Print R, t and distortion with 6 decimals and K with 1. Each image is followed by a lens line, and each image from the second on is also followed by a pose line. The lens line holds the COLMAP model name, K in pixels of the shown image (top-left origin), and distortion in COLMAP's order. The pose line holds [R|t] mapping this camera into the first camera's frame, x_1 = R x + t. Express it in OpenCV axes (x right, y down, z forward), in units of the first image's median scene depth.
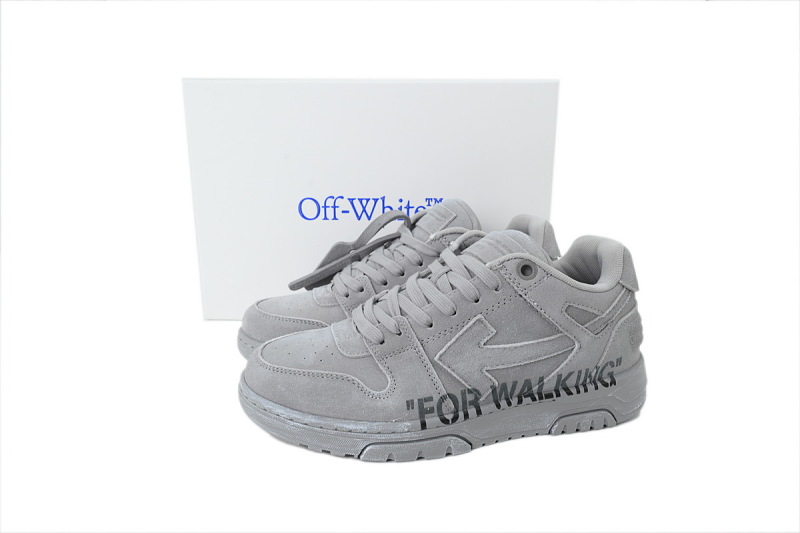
lens RADIAL K [[539.0, 0, 400.0], [0, 539.0, 266.5], [0, 0, 1]] dist [0.000307, 0.000096]
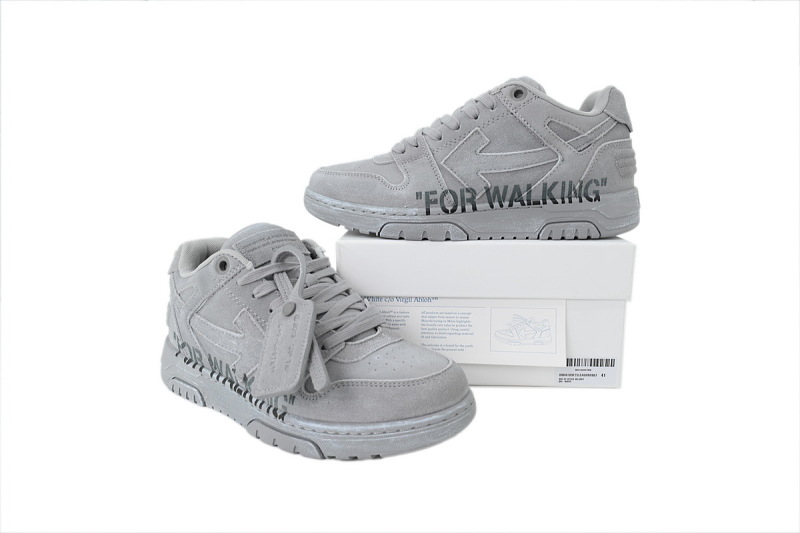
lens RADIAL K [[539.0, 0, 400.0], [0, 539.0, 266.5], [0, 0, 1]] dist [0.000307, 0.000096]
pose [[0.964305, 0.059315, -0.258065, 0.314728], [-0.066663, 0.997579, -0.019808, 0.446876], [0.256266, 0.036305, 0.965924, -0.260878]]
